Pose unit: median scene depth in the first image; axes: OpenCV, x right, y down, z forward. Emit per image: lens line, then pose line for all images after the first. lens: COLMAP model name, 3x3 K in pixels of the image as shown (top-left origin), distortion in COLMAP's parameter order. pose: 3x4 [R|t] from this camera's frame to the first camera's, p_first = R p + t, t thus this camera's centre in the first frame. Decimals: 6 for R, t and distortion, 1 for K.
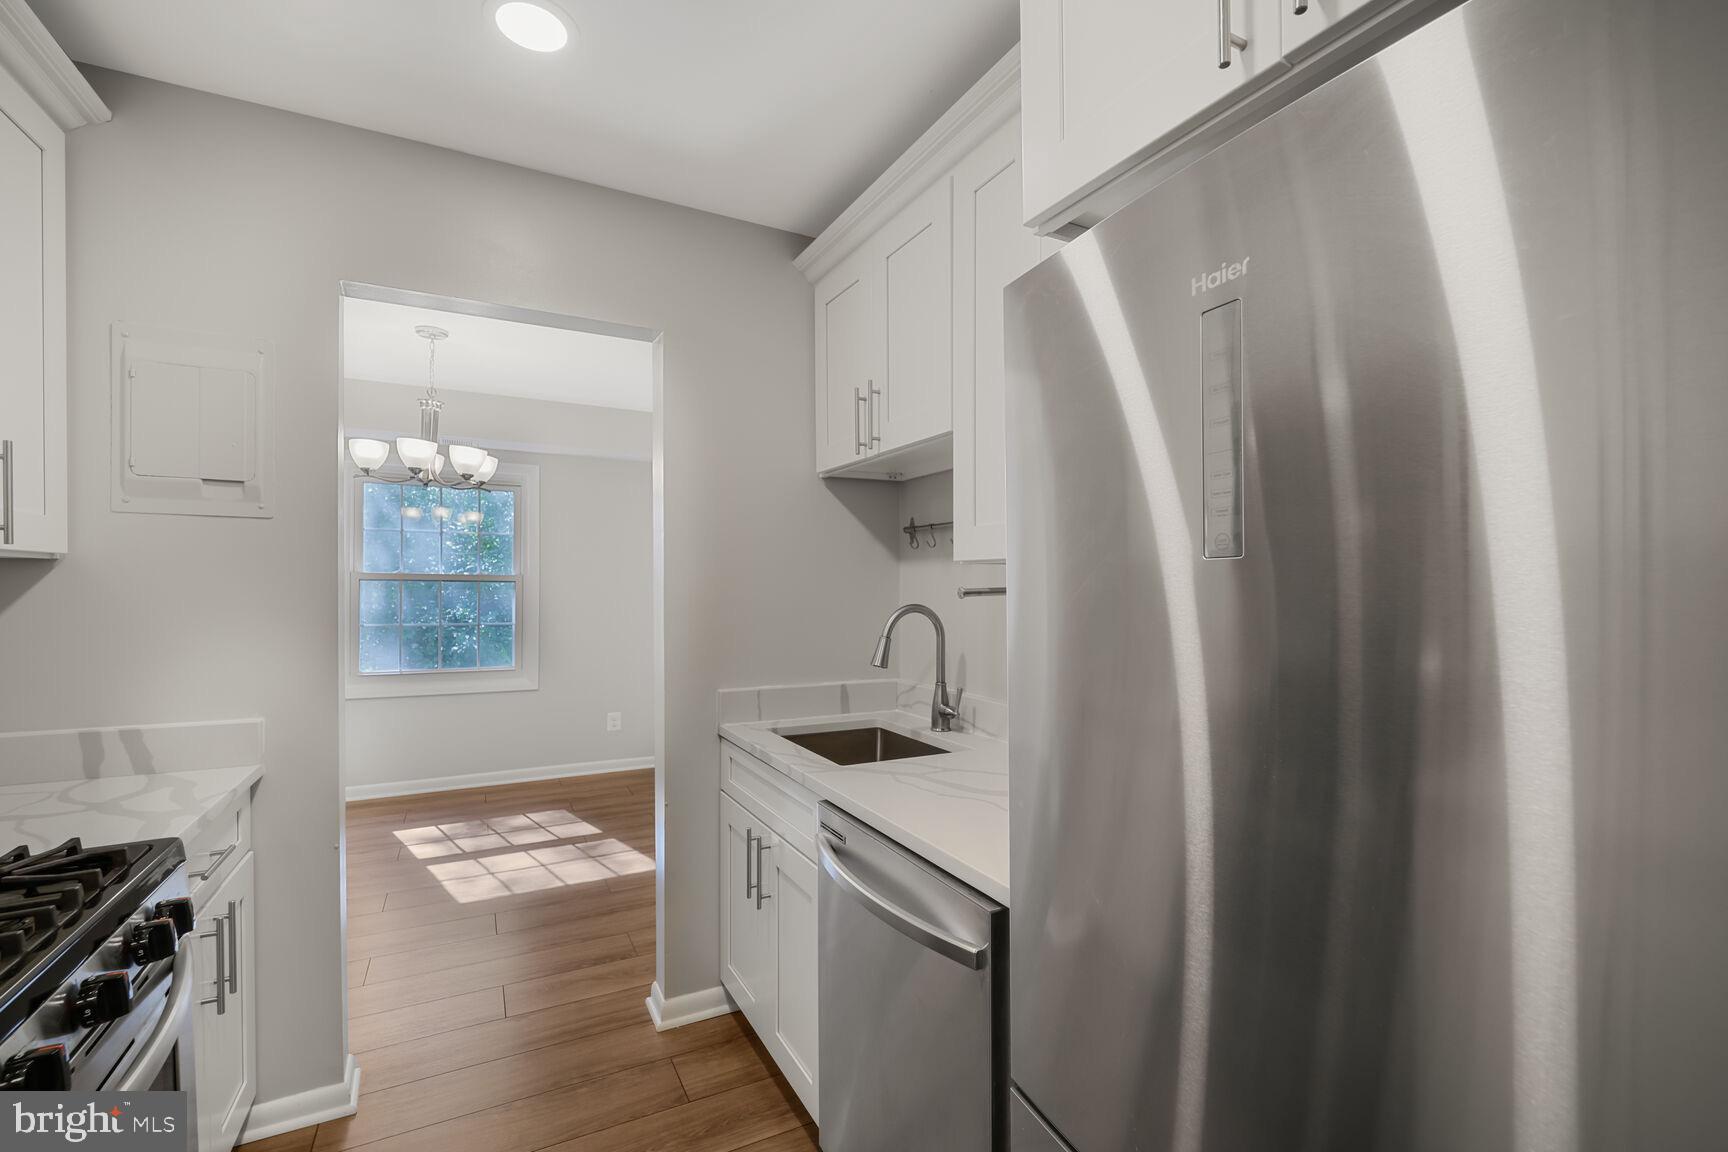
lens RADIAL K [[717.1, 0, 887.5], [0, 717.1, 593.1], [0, 0, 1]] dist [-0.009981, -0.001733]
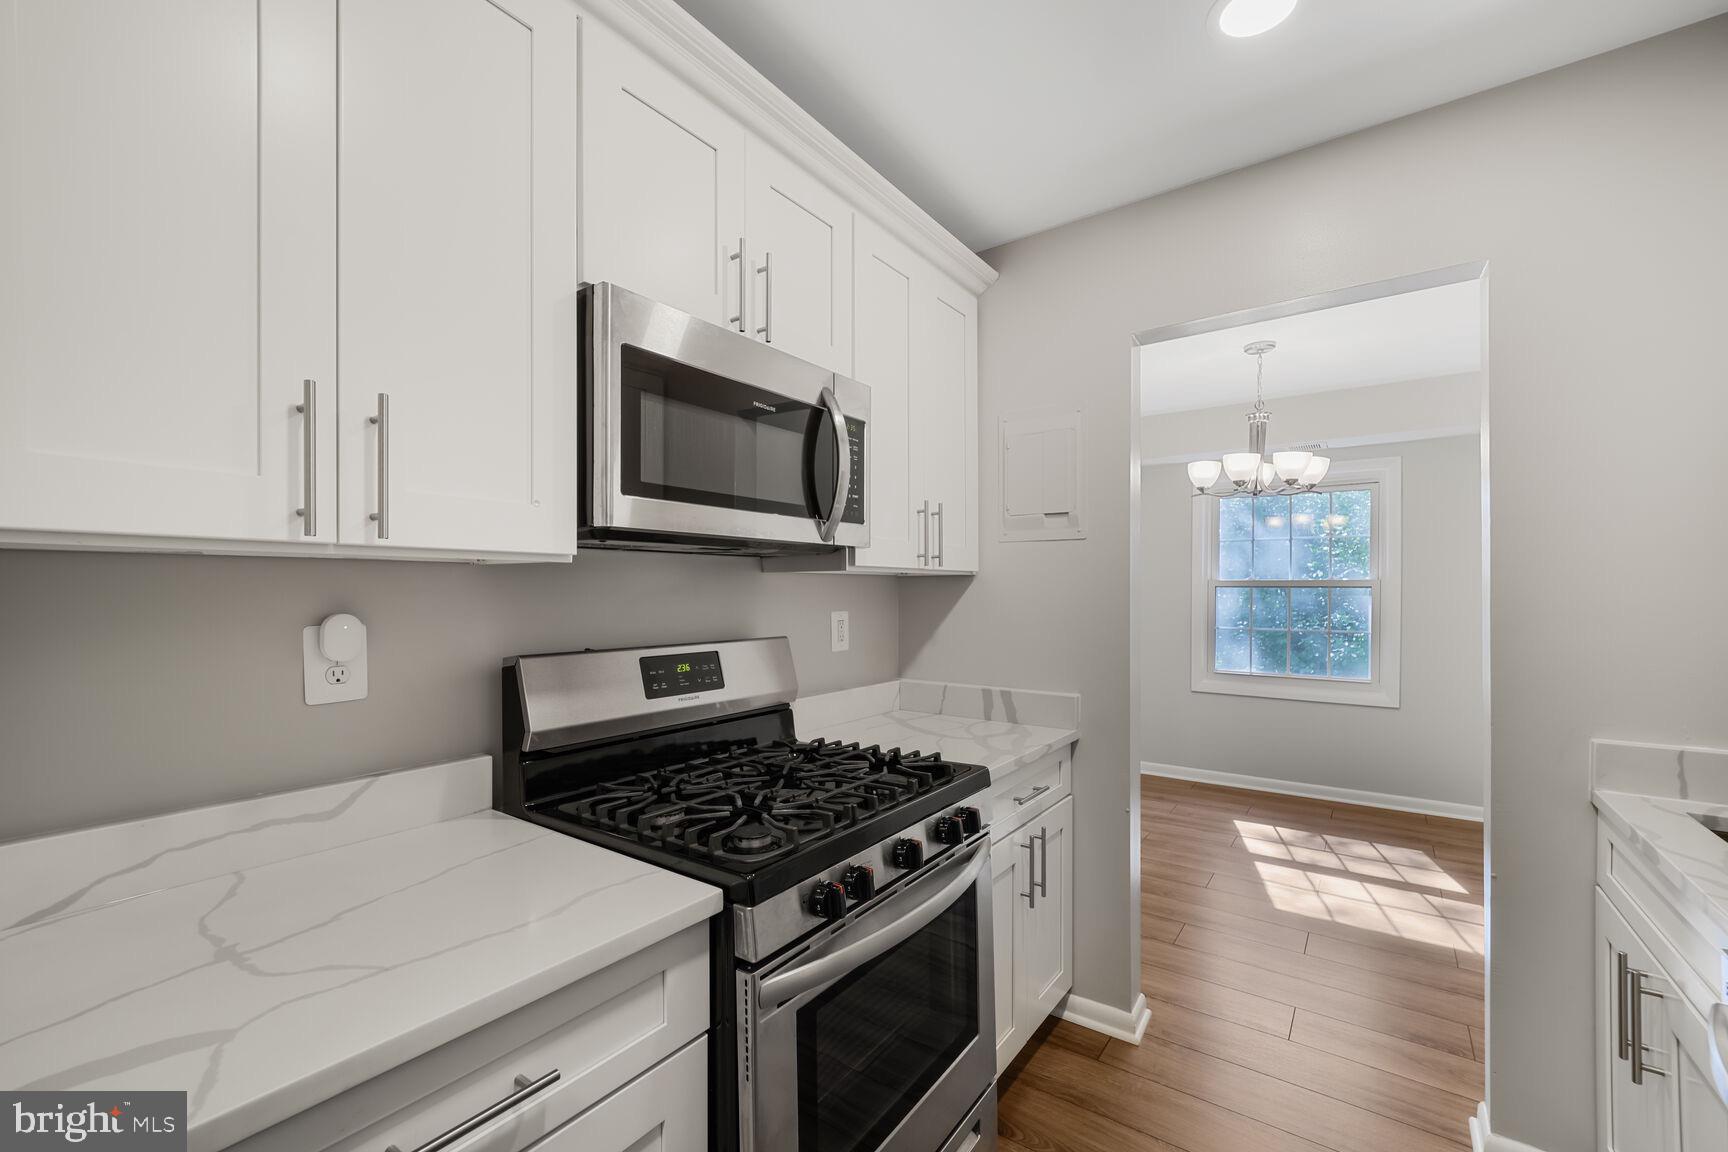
lens RADIAL K [[717.1, 0, 870.3], [0, 717.1, 592.0], [0, 0, 1]] dist [-0.009981, -0.001733]
pose [[0.420191, -0.002907, -0.907431, 0.066130], [-0.006204, 0.999962, -0.006076, 0.000386], [0.907415, 0.008183, 0.420157, 0.053033]]
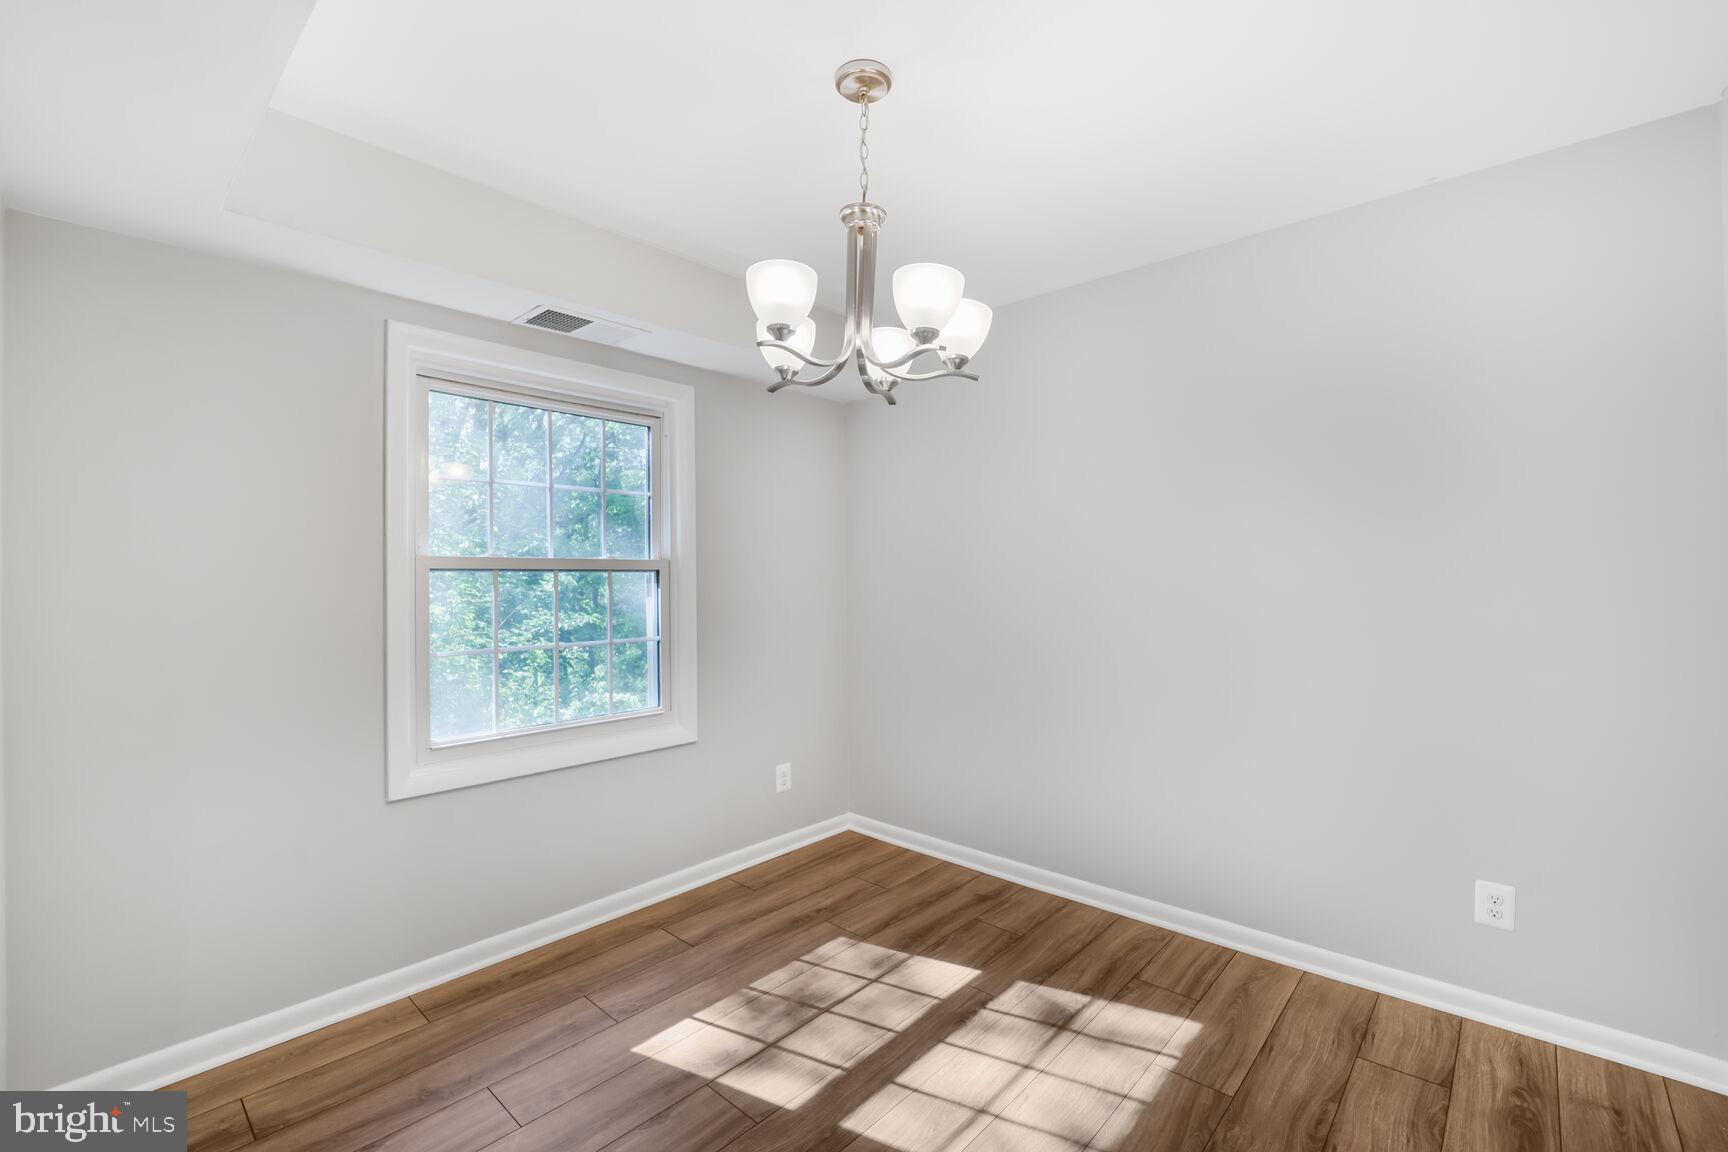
lens RADIAL K [[717.1, 0, 857.1], [0, 717.1, 588.0], [0, 0, 1]] dist [-0.009981, -0.001733]
pose [[0.958908, -0.027850, 0.282347, -0.861967], [0.029068, 0.999577, -0.000124, 0.007018], [-0.282224, 0.008326, 0.959312, 0.580493]]
